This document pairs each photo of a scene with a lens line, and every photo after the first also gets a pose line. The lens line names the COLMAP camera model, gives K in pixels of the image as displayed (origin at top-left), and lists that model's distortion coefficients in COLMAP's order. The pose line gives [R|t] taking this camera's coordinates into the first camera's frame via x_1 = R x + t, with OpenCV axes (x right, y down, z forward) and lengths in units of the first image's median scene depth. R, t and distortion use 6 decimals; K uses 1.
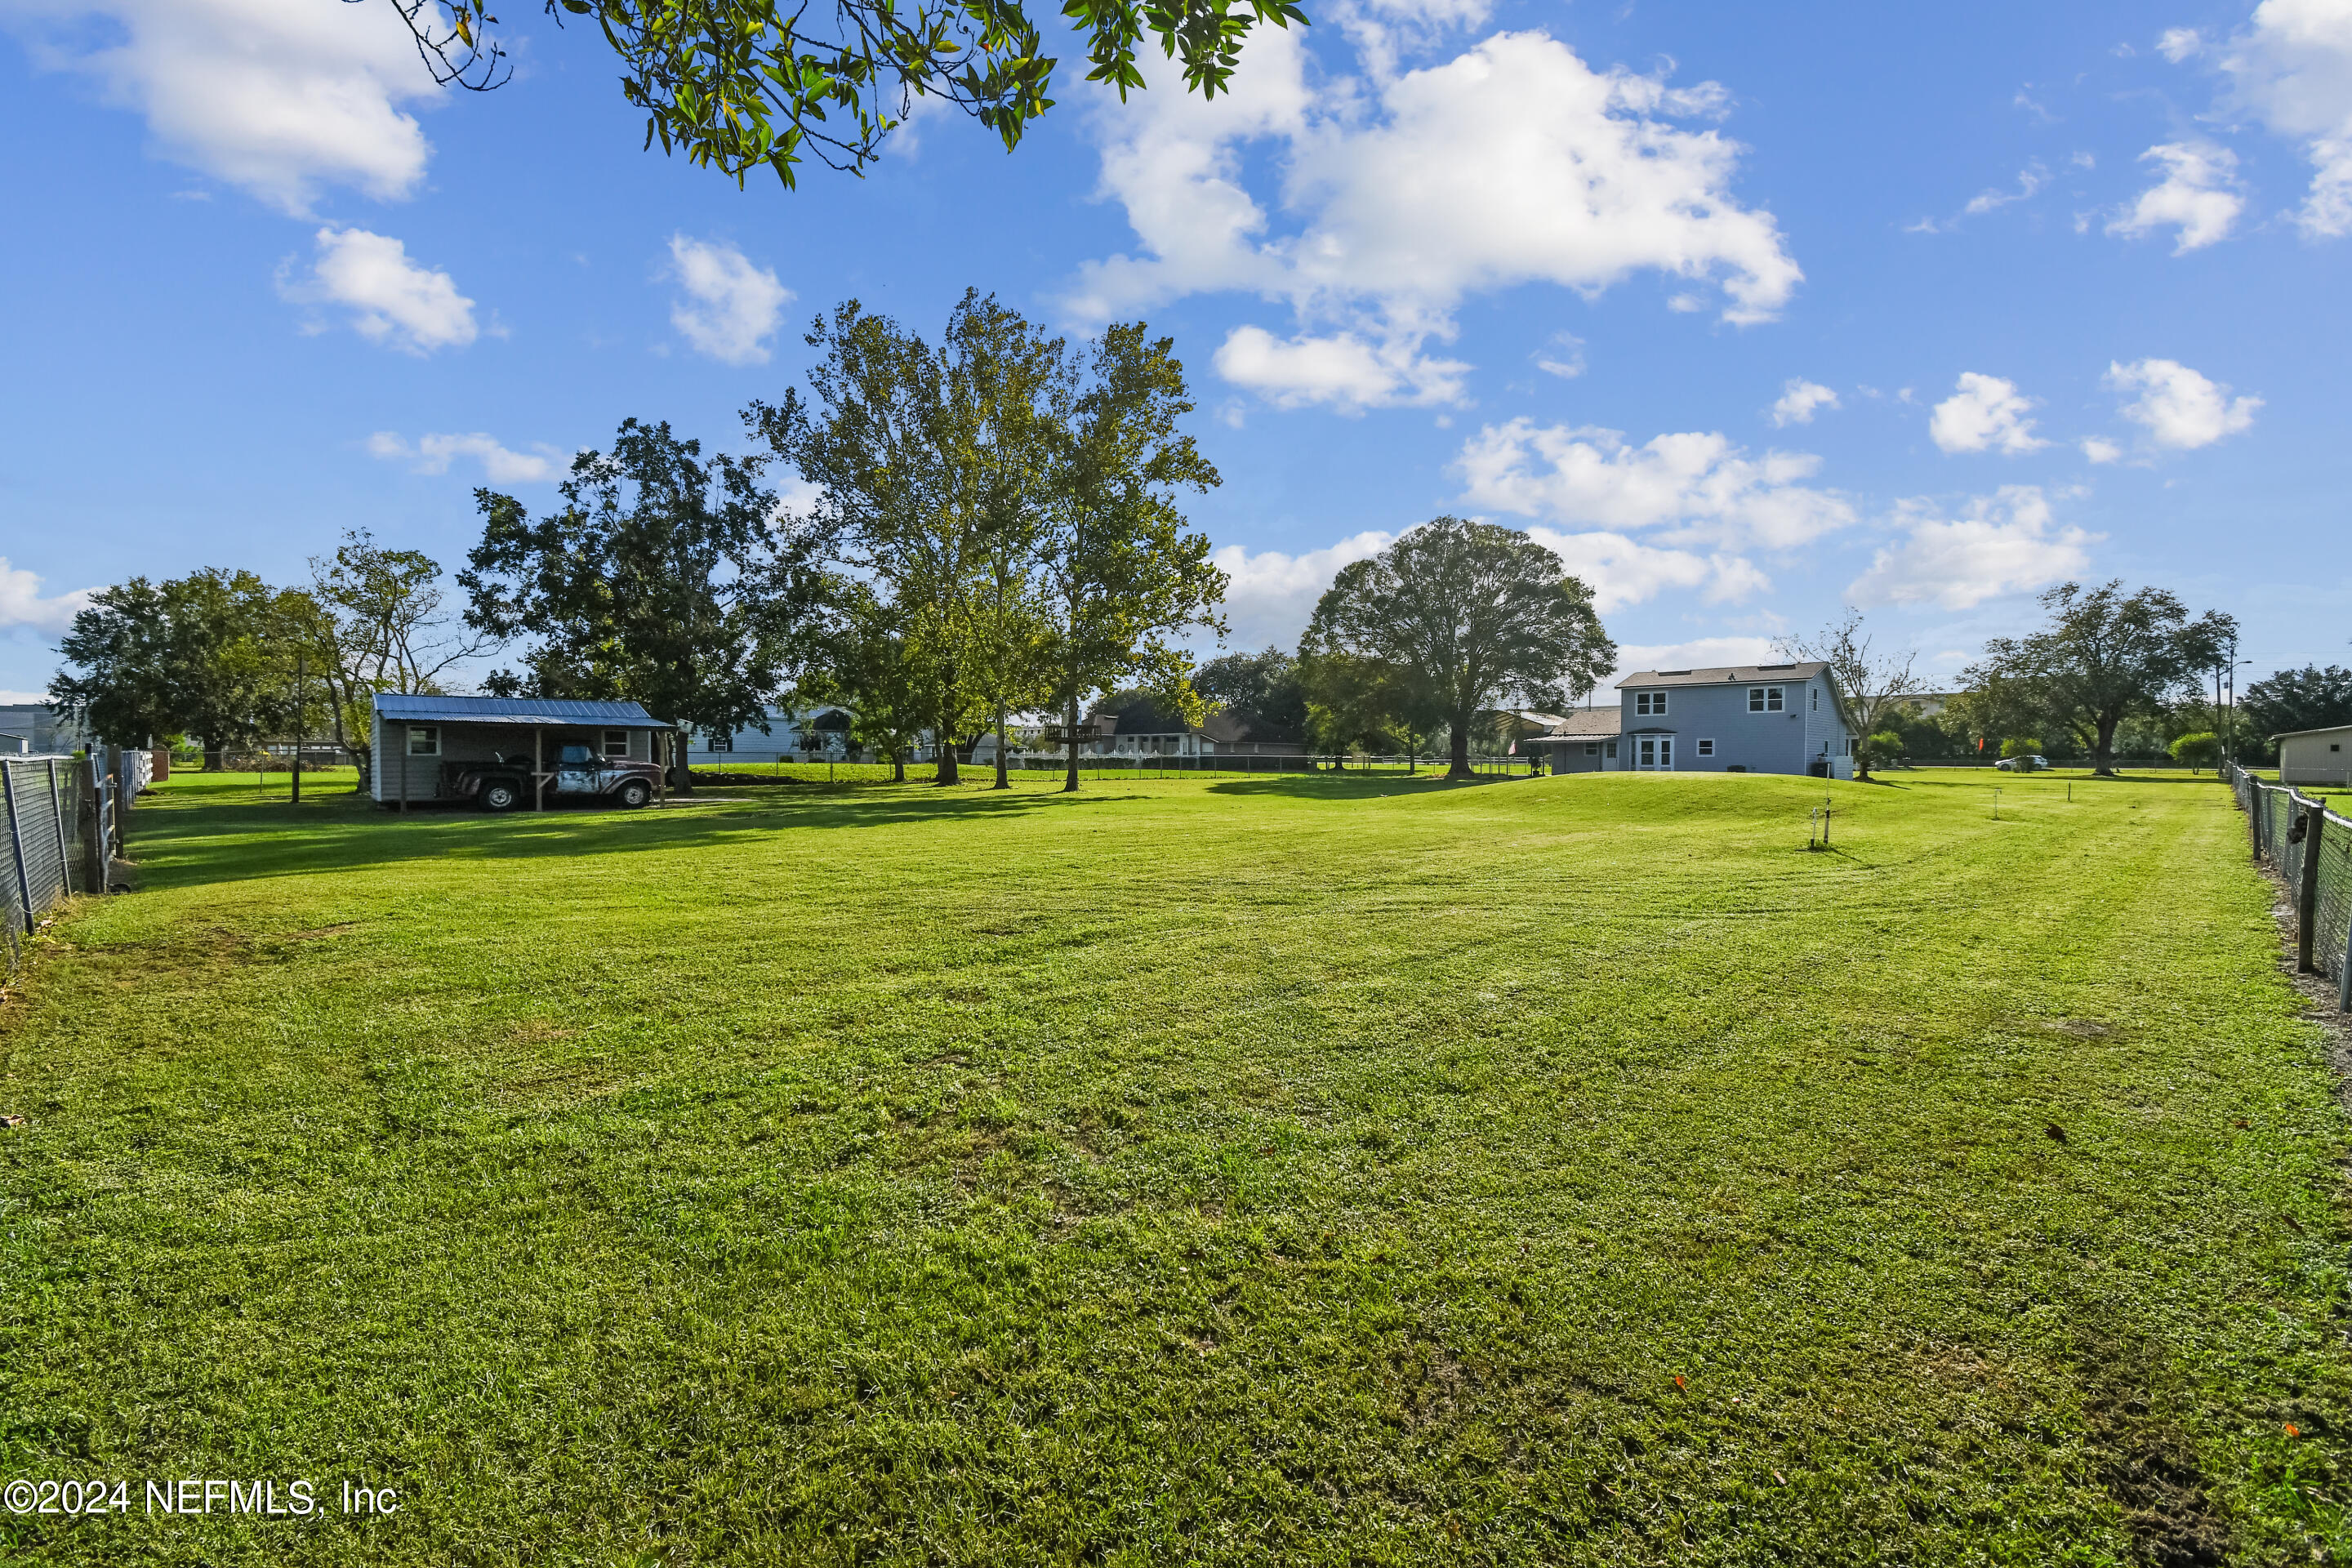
lens RADIAL K [[1039.4, 0, 1169.2], [0, 1039.4, 780.5], [0, 0, 1]] dist [0.020407, -0.023050]
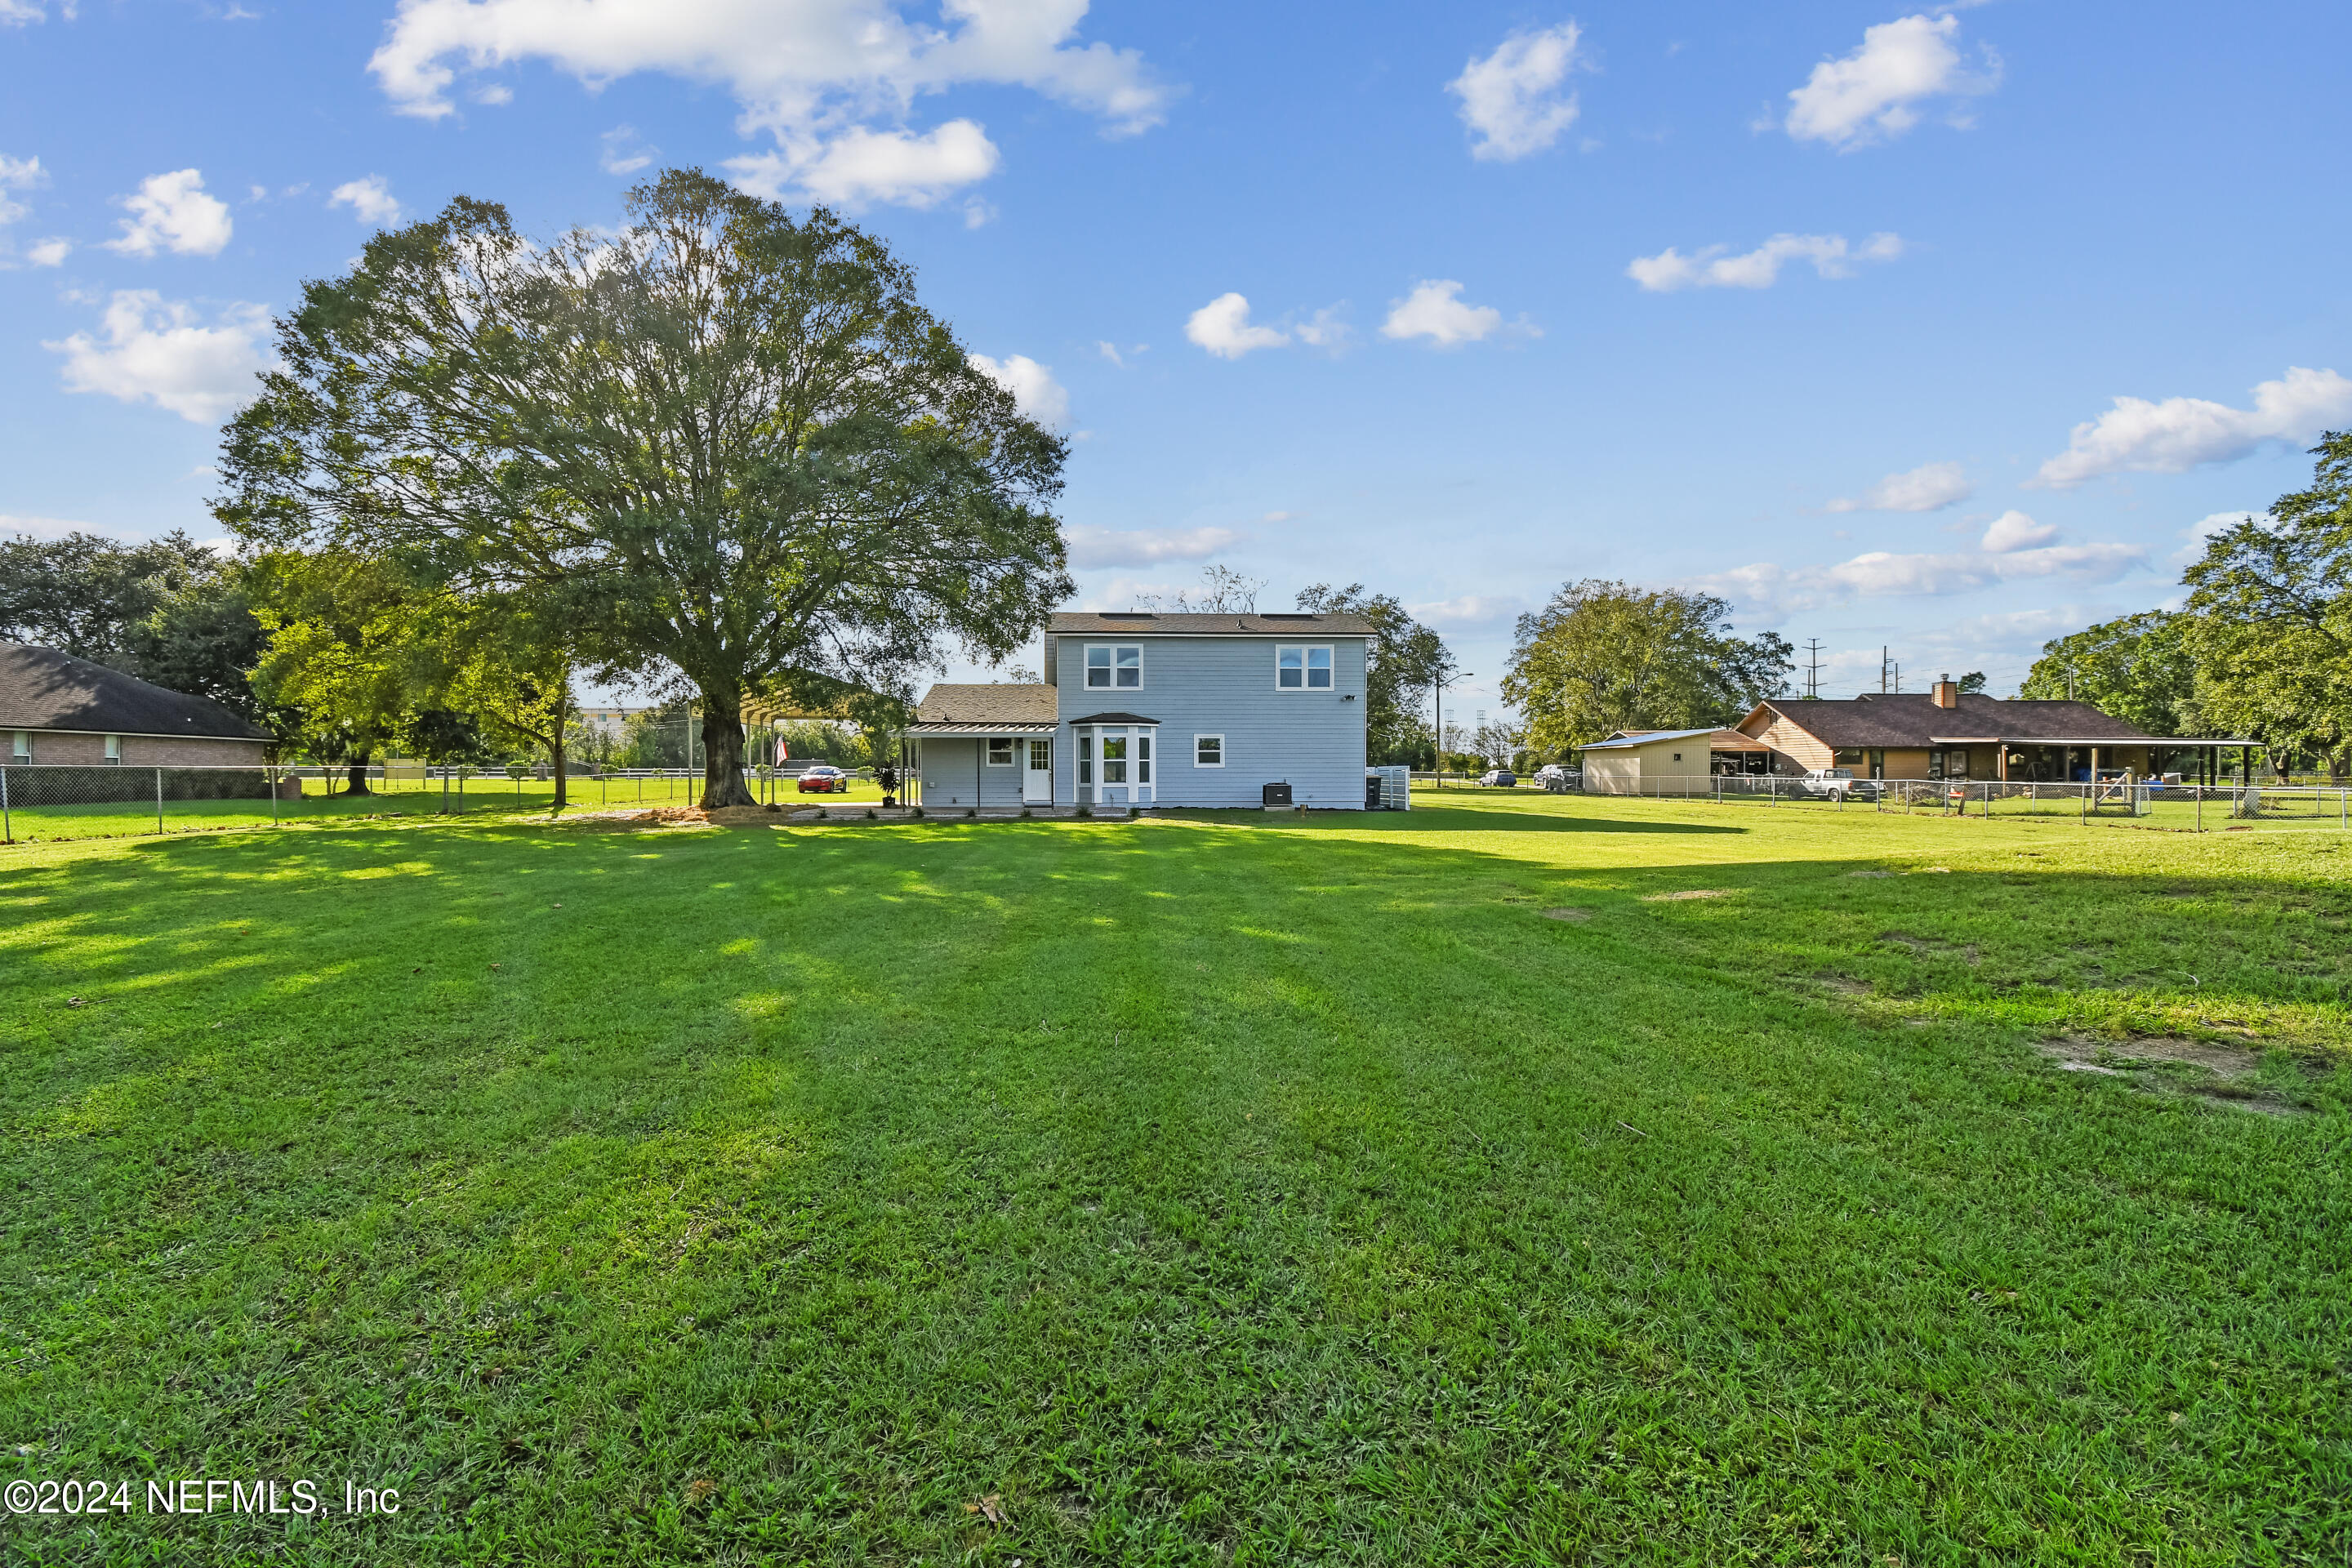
lens RADIAL K [[1039.4, 0, 1169.2], [0, 1039.4, 780.5], [0, 0, 1]] dist [0.020407, -0.023050]
pose [[0.671355, -0.009144, 0.741080, 0.069029], [0.016448, 0.999861, -0.002564, -0.010964], [-0.740954, 0.013911, 0.671412, 0.479997]]
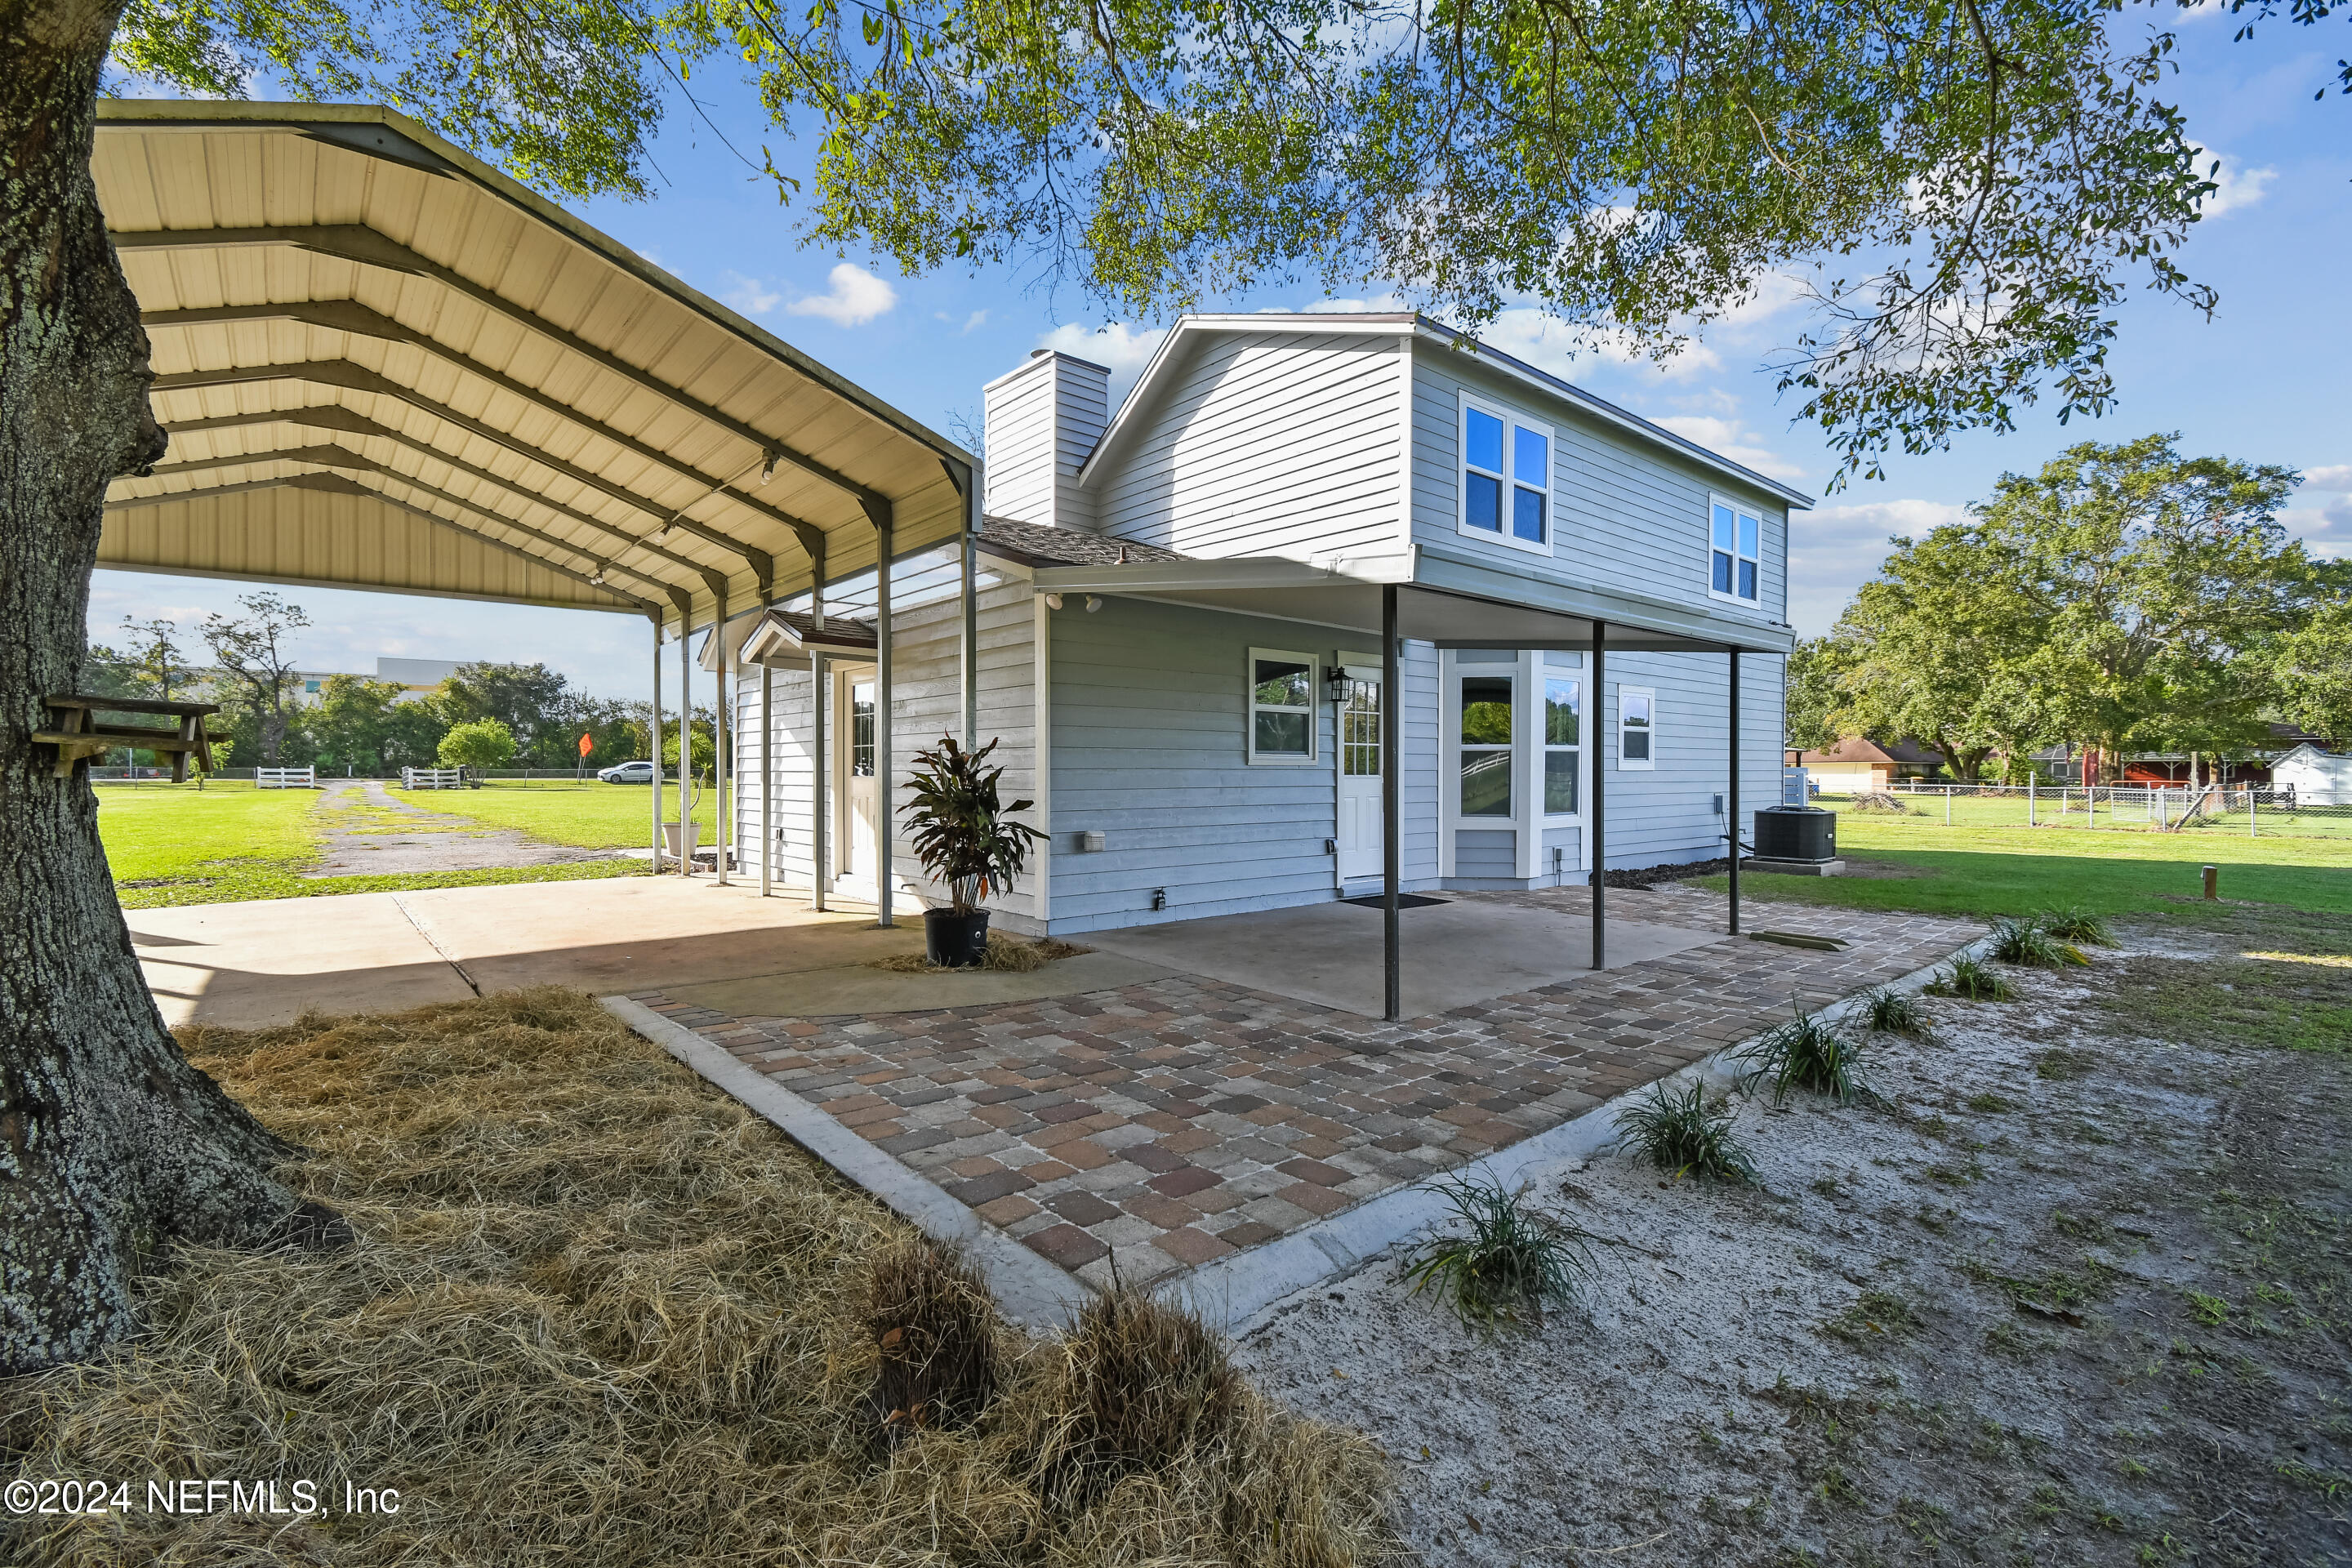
lens RADIAL K [[1039.4, 0, 1169.2], [0, 1039.4, 780.5], [0, 0, 1]] dist [0.020407, -0.023050]
pose [[0.084438, -0.013457, 0.996338, 0.210883], [0.016955, 0.999783, 0.012066, -0.018414], [-0.996284, 0.015874, 0.084648, 0.801331]]
